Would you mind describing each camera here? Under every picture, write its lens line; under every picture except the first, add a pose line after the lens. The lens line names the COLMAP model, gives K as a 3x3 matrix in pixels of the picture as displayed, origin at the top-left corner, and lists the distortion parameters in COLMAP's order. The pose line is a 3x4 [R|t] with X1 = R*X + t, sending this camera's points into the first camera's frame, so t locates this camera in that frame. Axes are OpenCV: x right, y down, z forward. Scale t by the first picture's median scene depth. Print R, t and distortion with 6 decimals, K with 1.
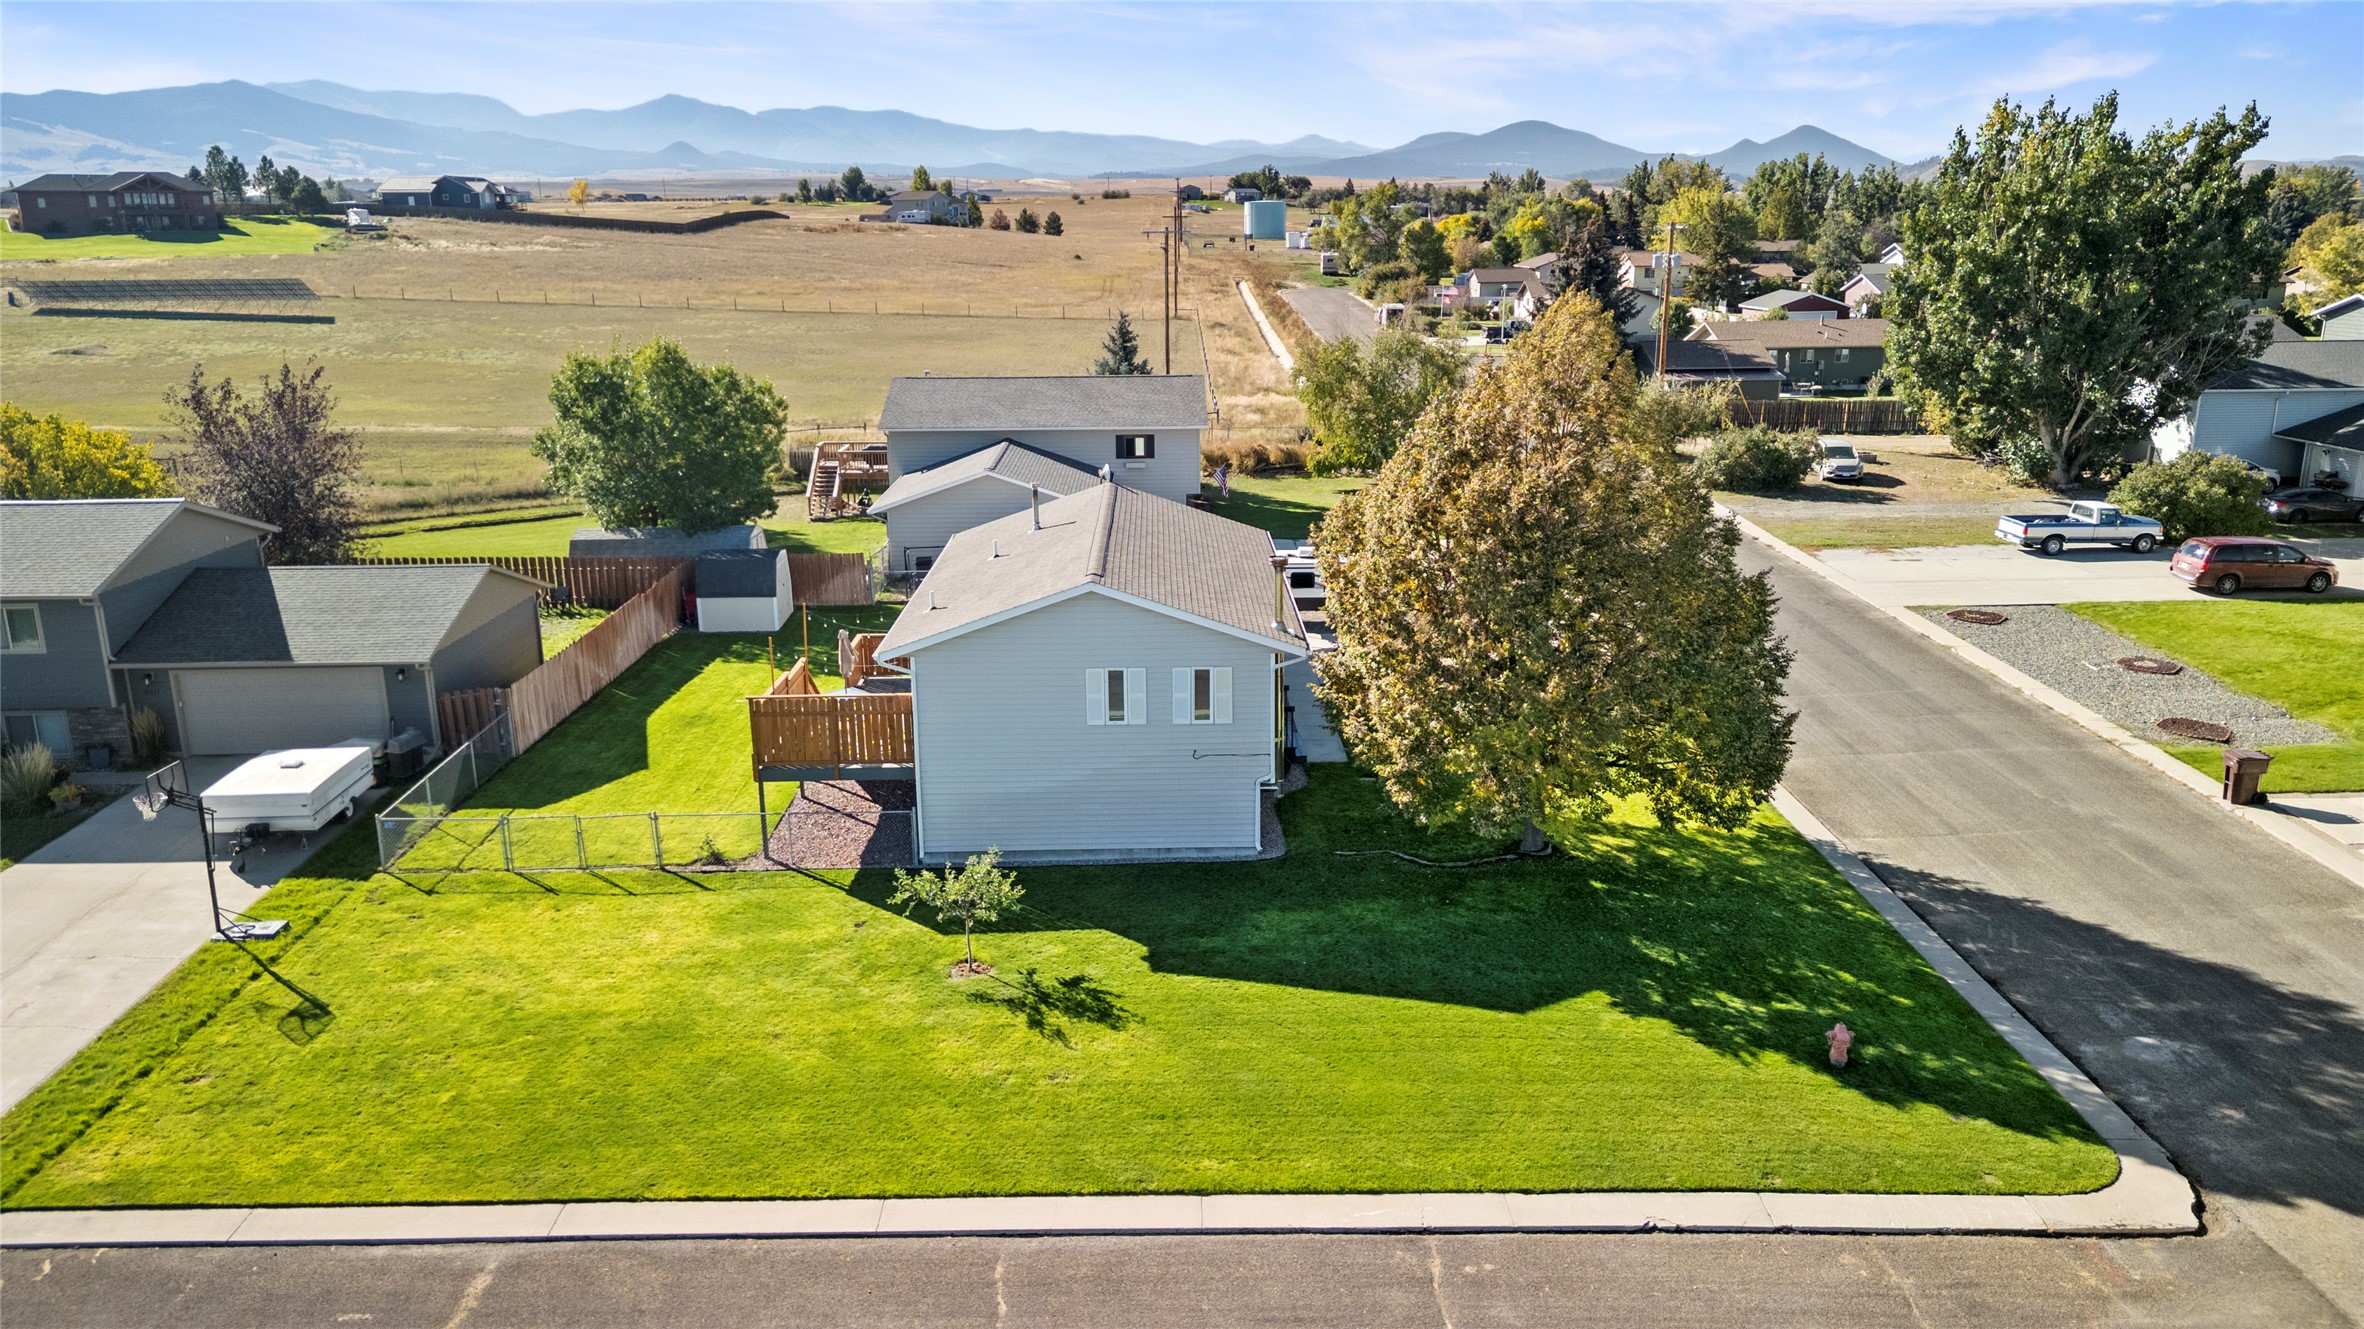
lens RADIAL K [[1652.3, 0, 1182.0], [0, 1652.3, 664.5], [0, 0, 1]] dist [0.071118, -0.054014]
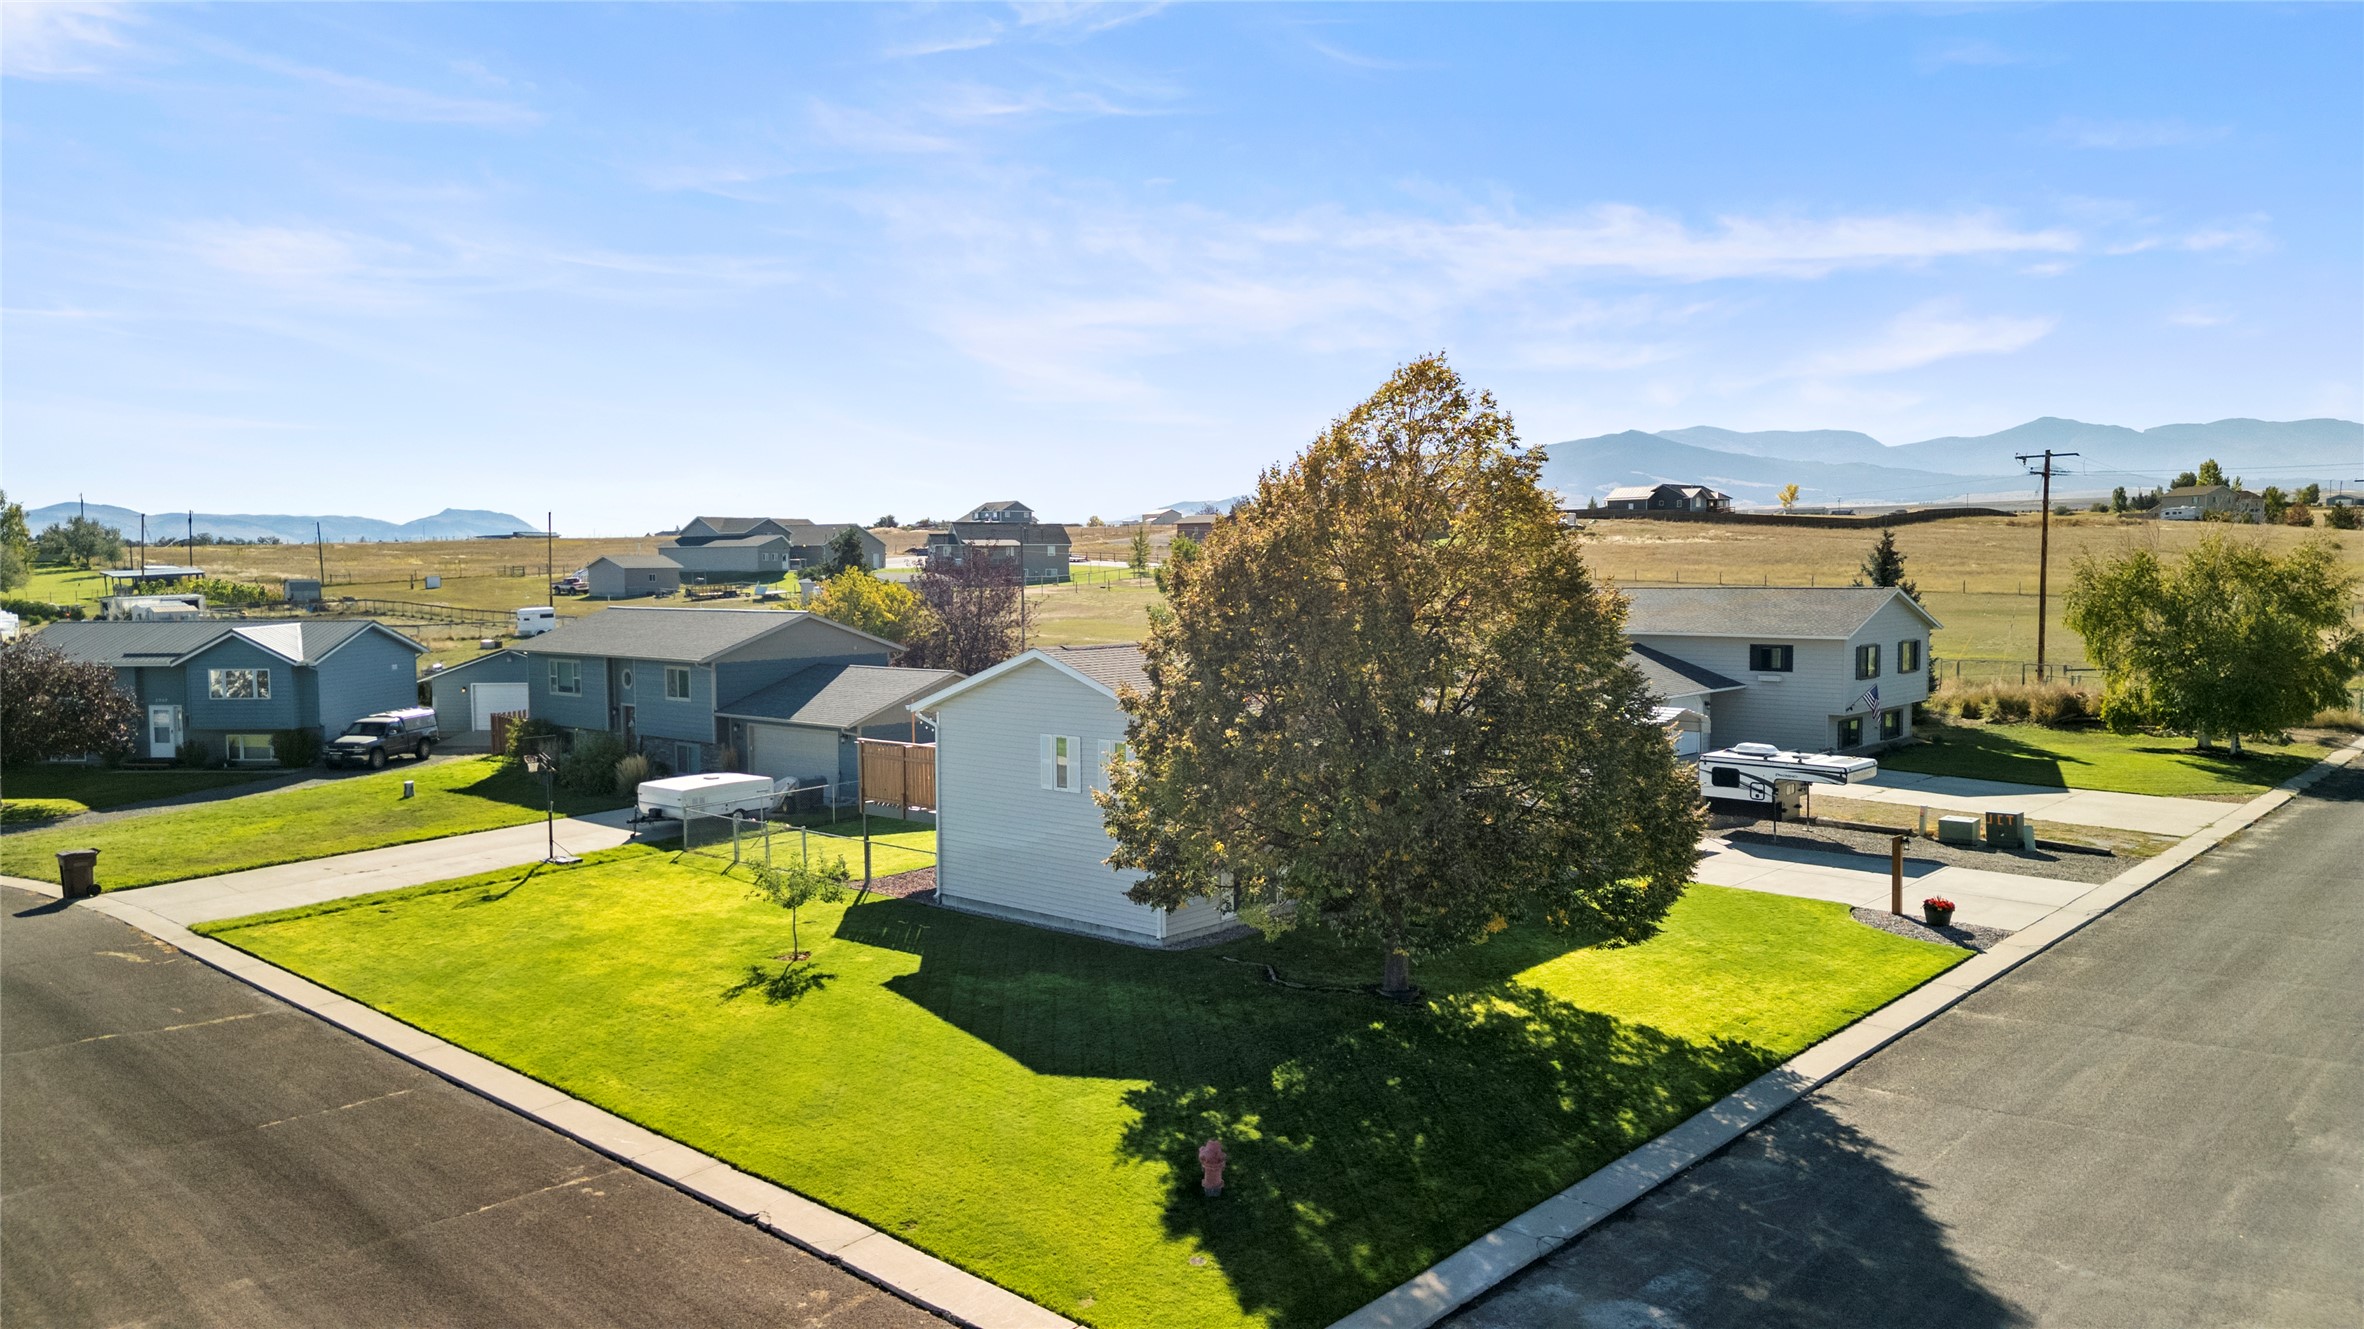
lens RADIAL K [[1652.3, 0, 1182.0], [0, 1652.3, 664.5], [0, 0, 1]] dist [0.071118, -0.054014]
pose [[0.727928, 0.047540, -0.684004, 0.725855], [-0.174730, 0.977519, -0.118011, 0.068585], [0.663016, 0.205419, 0.719870, 0.284650]]
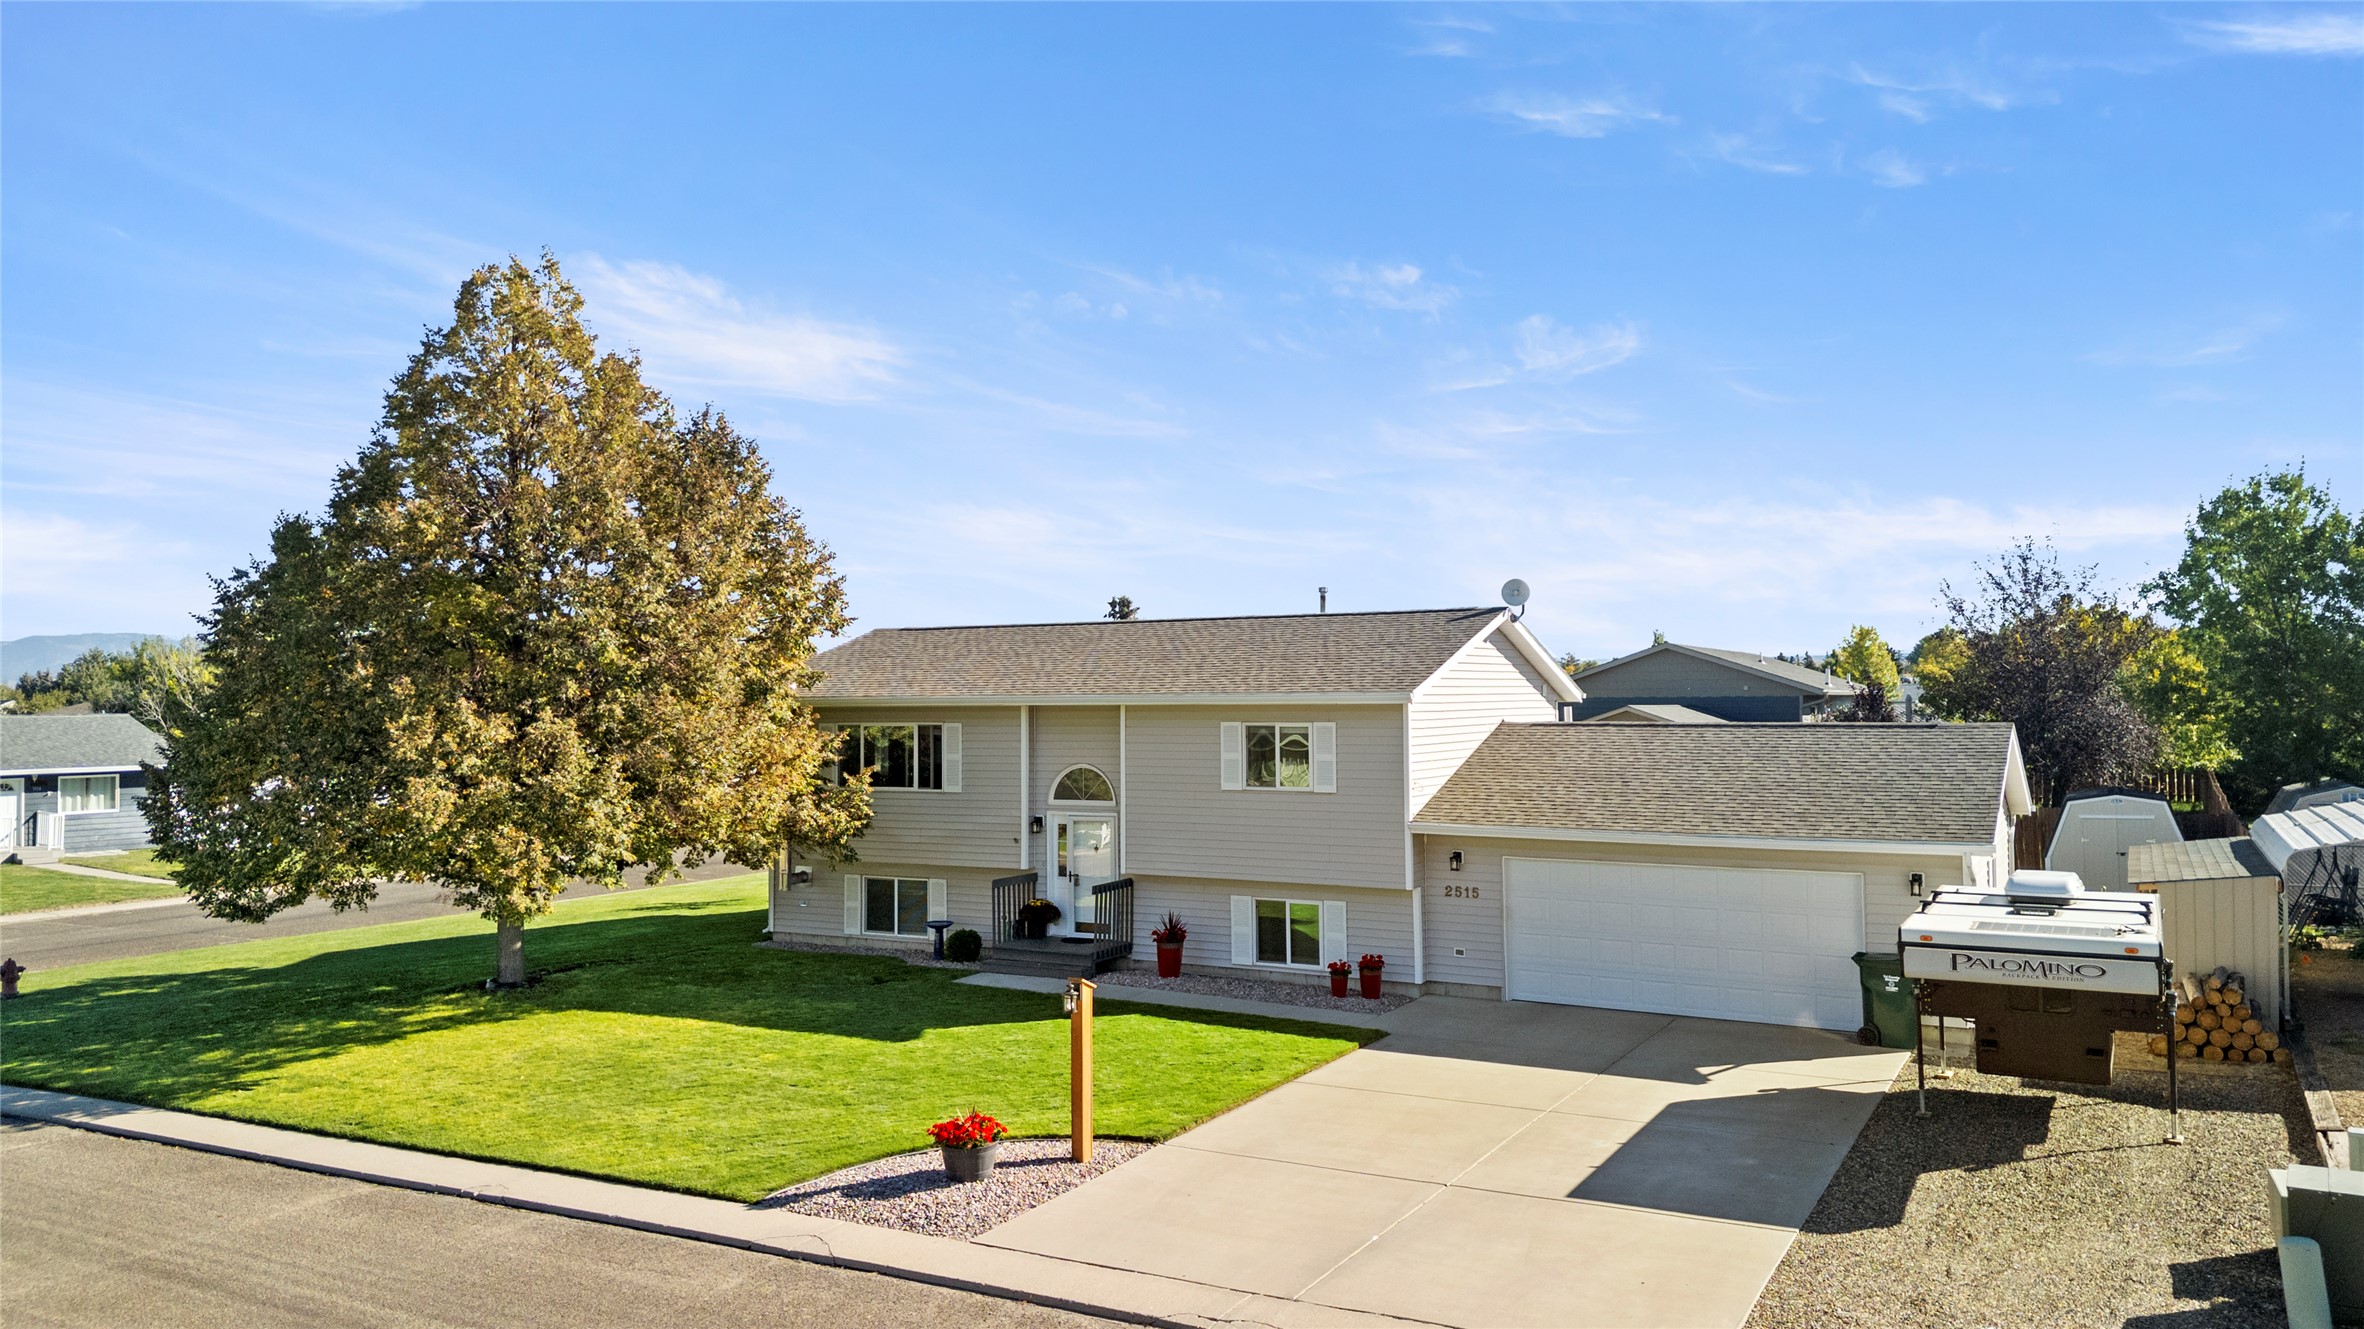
lens RADIAL K [[1652.3, 0, 1182.0], [0, 1652.3, 664.5], [0, 0, 1]] dist [0.071118, -0.054014]
pose [[-0.485243, 0.015940, -0.874234, 0.761293], [-0.199935, 0.971322, 0.128685, -0.208310], [0.851214, 0.237234, -0.468140, 1.665894]]
